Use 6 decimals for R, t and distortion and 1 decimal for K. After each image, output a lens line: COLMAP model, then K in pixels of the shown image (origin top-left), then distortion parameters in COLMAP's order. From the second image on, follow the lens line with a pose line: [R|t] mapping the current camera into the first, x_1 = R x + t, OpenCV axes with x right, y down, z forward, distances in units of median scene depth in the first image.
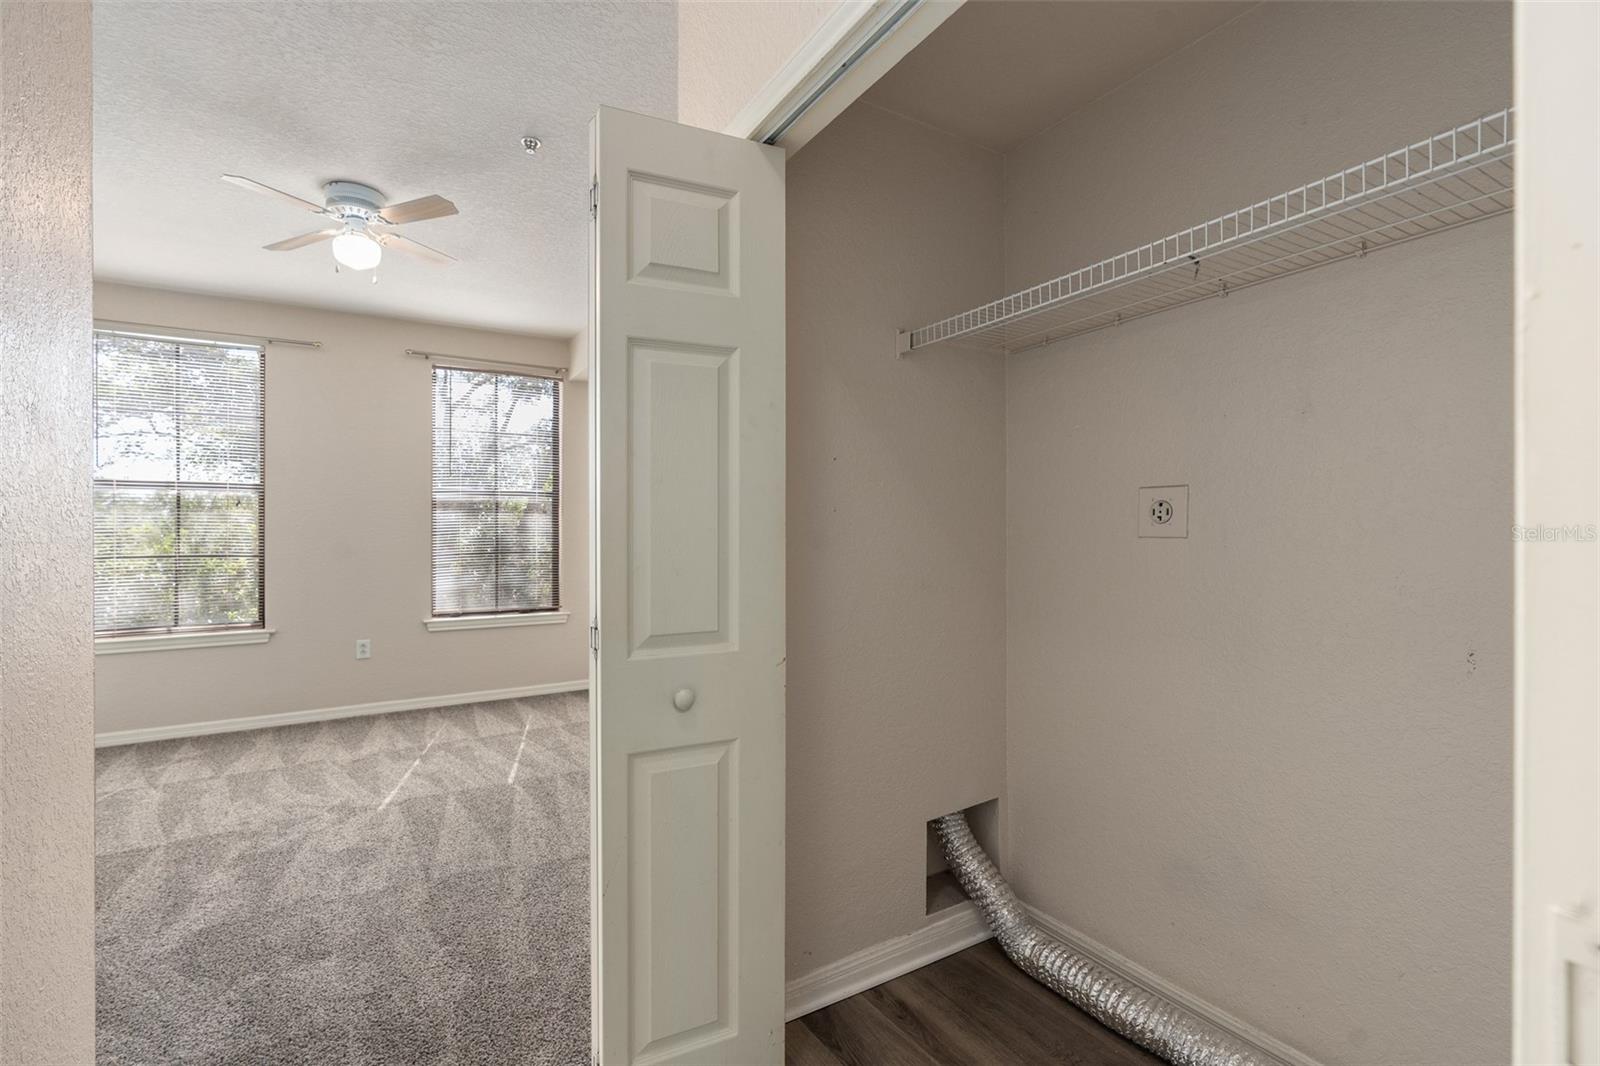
lens RADIAL K [[725.1, 0, 806.6], [0, 725.1, 524.7], [0, 0, 1]] dist [-0.011849, 0.005101]
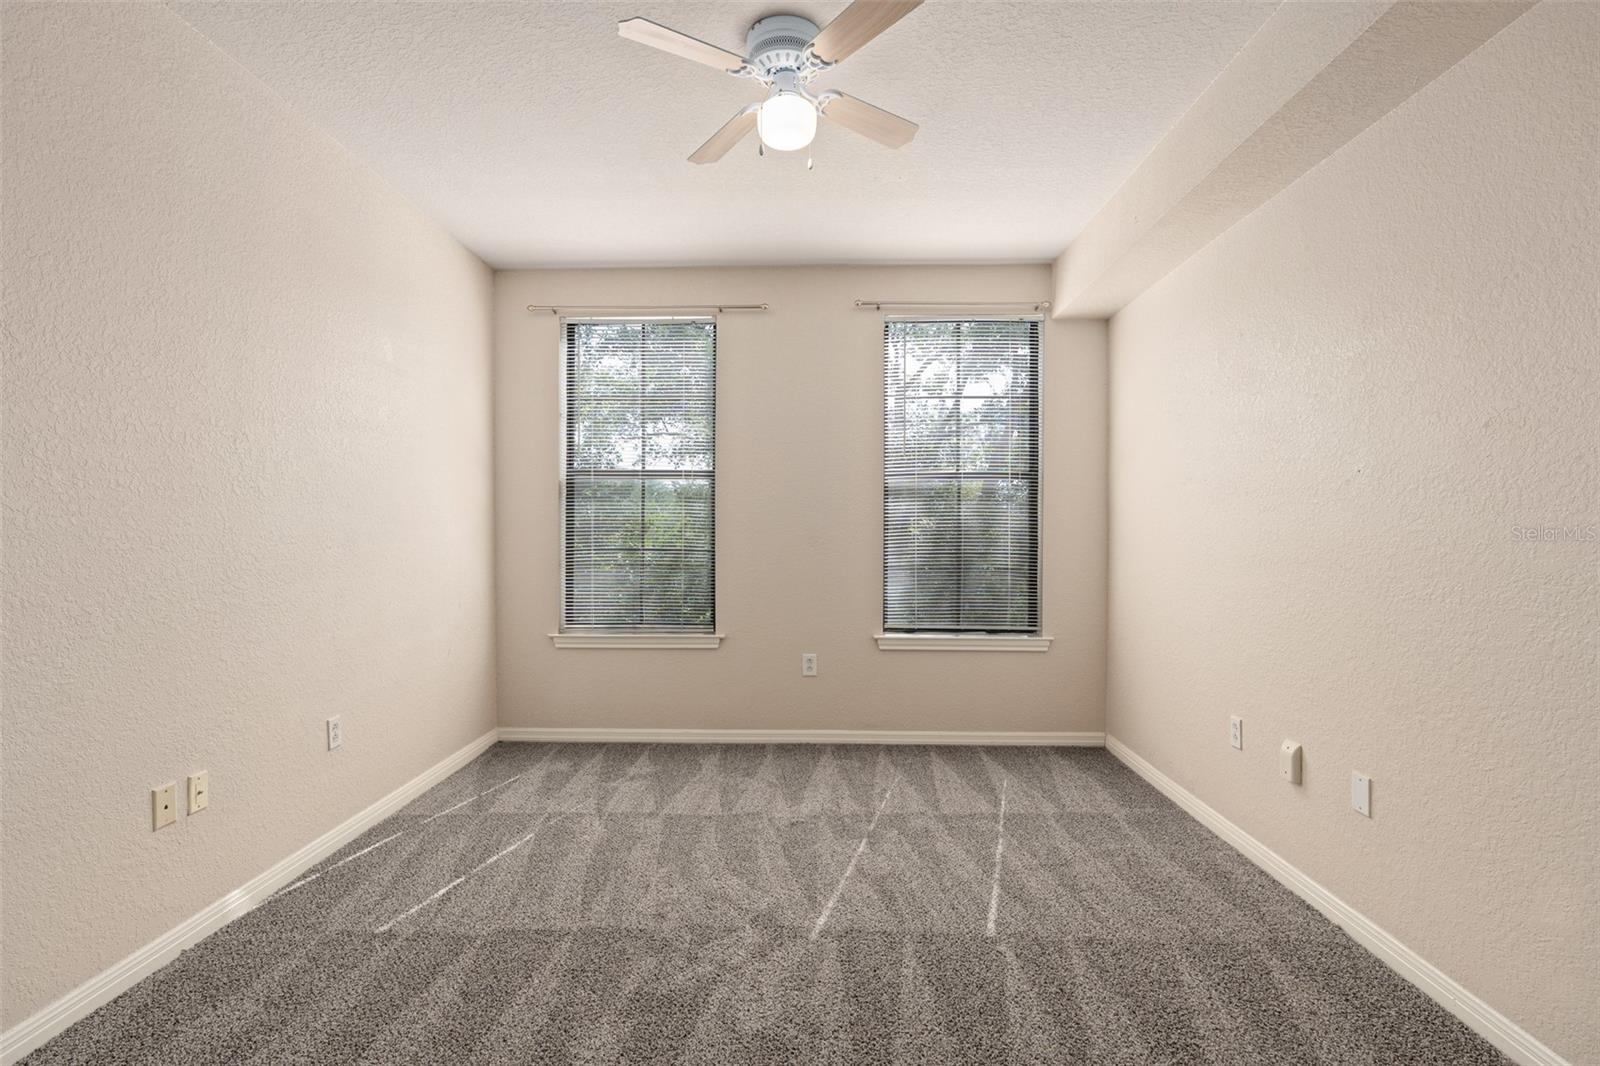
lens RADIAL K [[768.9, 0, 798.2], [0, 768.9, 524.2], [0, 0, 1]] dist [-0.016436, -0.000087]
pose [[0.832062, 0.011536, -0.554562, -0.170100], [-0.002276, 0.999846, 0.017384, -0.008863], [0.554677, -0.013203, 0.831961, 0.325905]]
